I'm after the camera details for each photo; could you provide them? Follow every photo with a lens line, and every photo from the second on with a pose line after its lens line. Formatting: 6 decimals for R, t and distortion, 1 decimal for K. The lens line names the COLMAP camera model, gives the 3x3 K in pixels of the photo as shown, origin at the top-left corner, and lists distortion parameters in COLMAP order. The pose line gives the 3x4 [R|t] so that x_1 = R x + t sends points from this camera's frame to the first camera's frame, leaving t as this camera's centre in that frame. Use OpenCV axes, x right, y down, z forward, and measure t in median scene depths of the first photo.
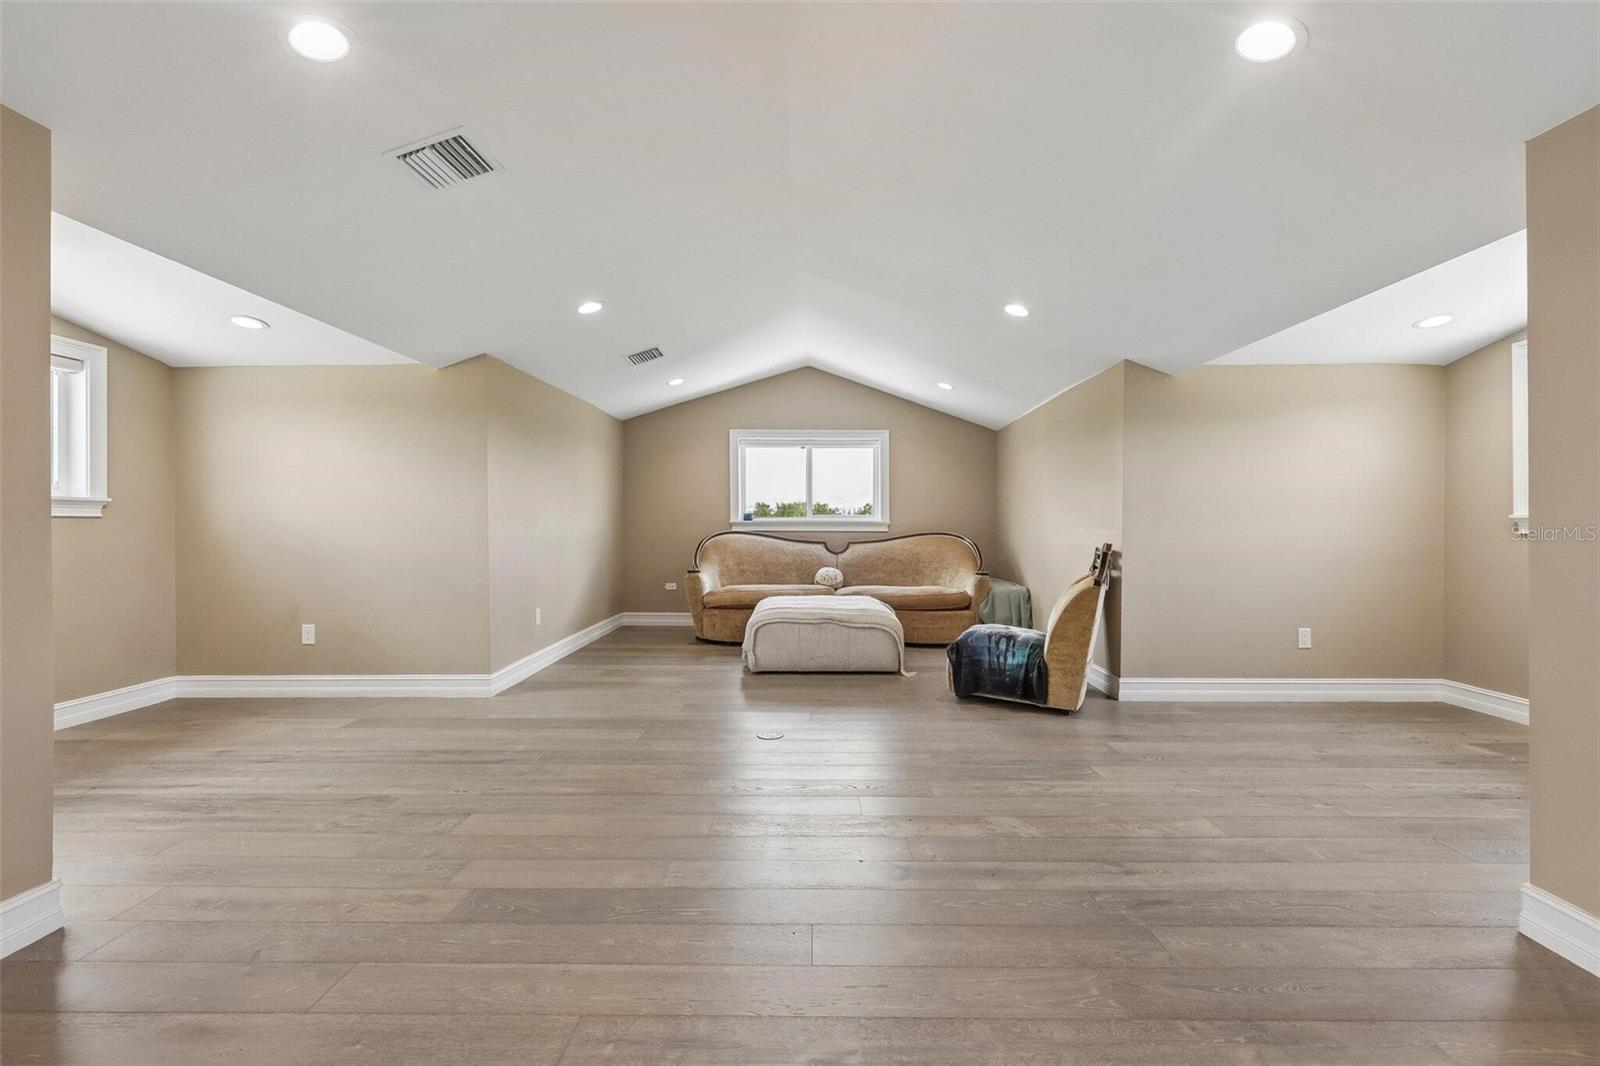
lens RADIAL K [[726.6, 0, 835.4], [0, 726.6, 526.6], [0, 0, 1]] dist [-0.002119, 0.000423]
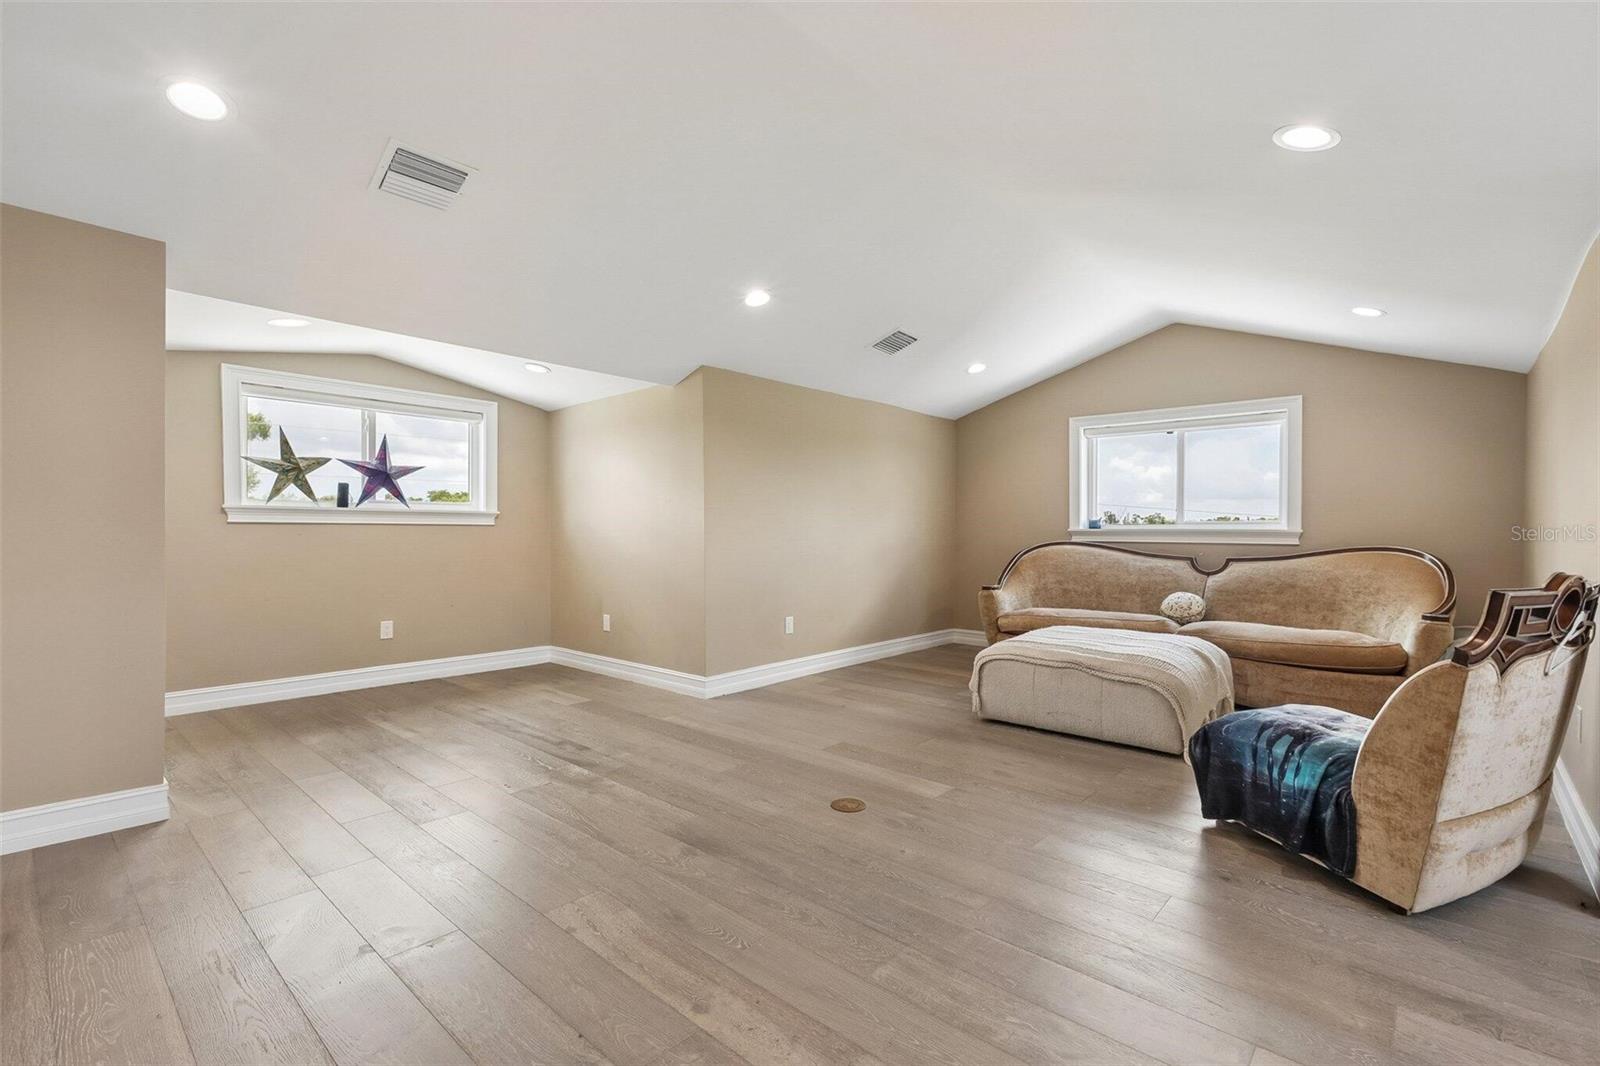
lens RADIAL K [[726.6, 0, 815.5], [0, 726.6, 538.3], [0, 0, 1]] dist [-0.002119, 0.000423]
pose [[0.744110, 0.007579, -0.668014, 0.242806], [-0.006815, 0.999970, 0.003754, 0.001688], [0.668022, 0.001759, 0.744139, 0.250035]]
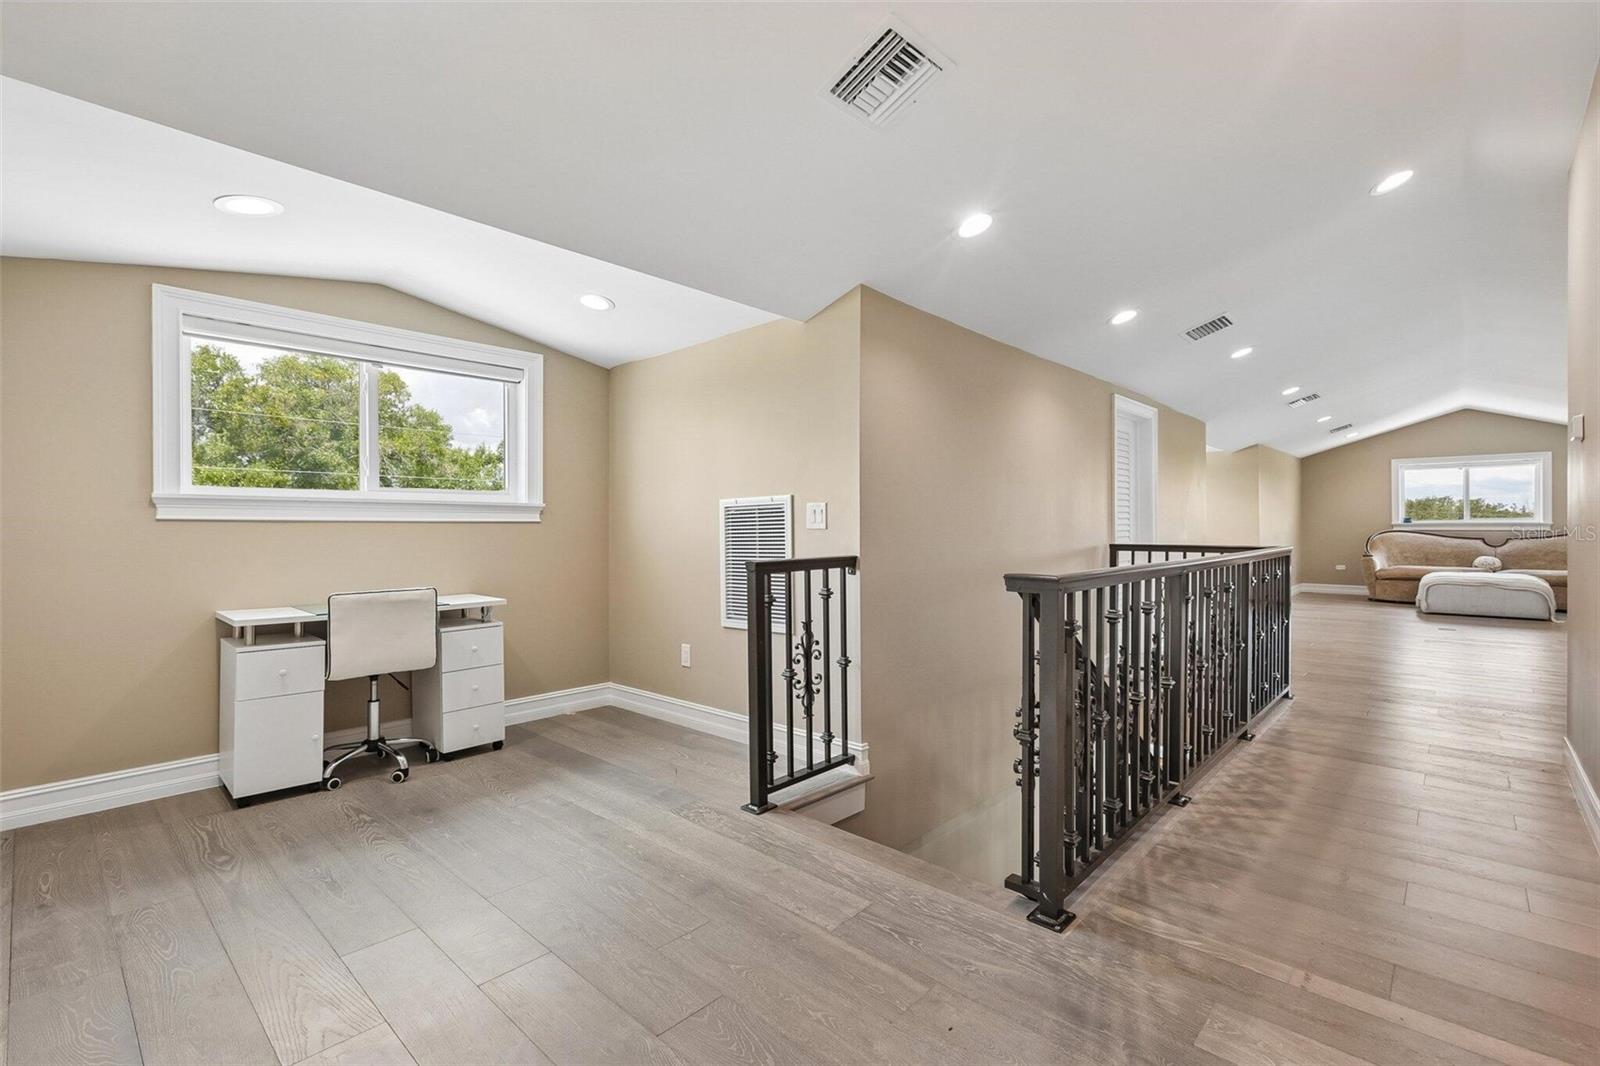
lens RADIAL K [[726.6, 0, 788.5], [0, 726.6, 529.6], [0, 0, 1]] dist [-0.002119, 0.000423]
pose [[0.715259, -0.001580, -0.698857, 0.006234], [0.003826, 0.999991, 0.001654, -0.002316], [0.698849, -0.003857, 0.715259, -1.095182]]
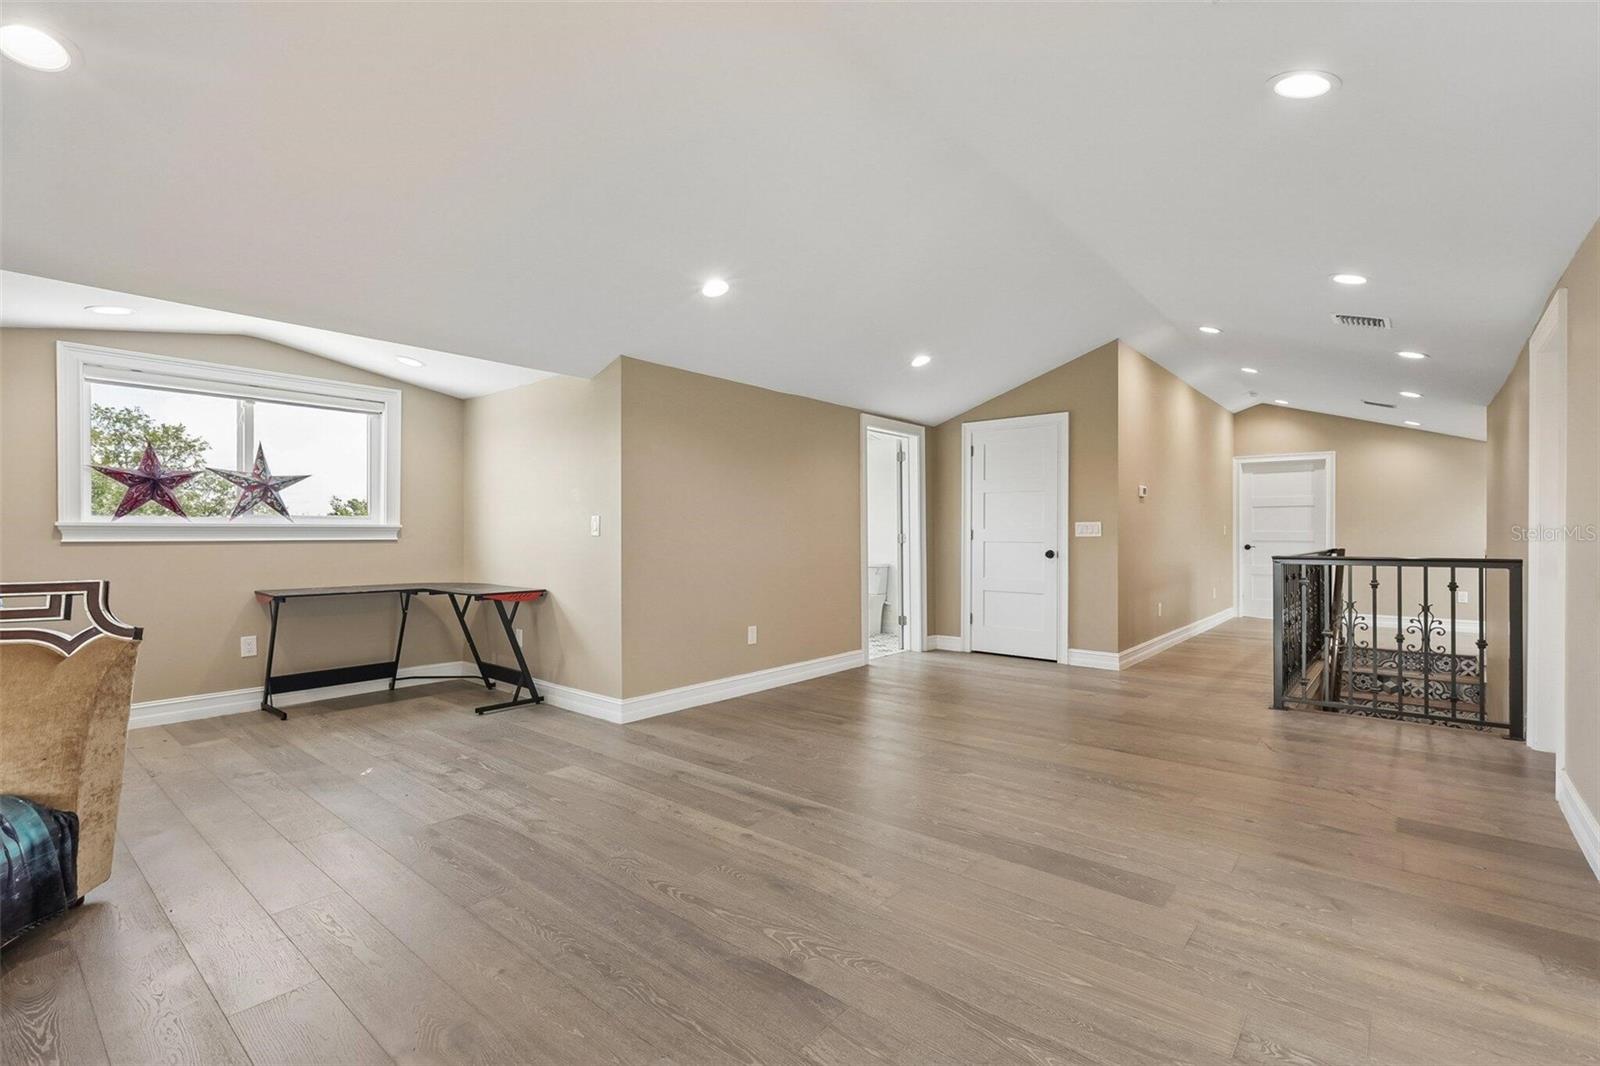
lens RADIAL K [[726.6, 0, 799.7], [0, 726.6, 533.6], [0, 0, 1]] dist [-0.002119, 0.000423]
pose [[-0.745287, -0.003769, 0.666733, -0.275516], [-0.001301, 0.999990, 0.004199, -0.002261], [-0.666742, 0.002263, -0.745285, 0.720075]]
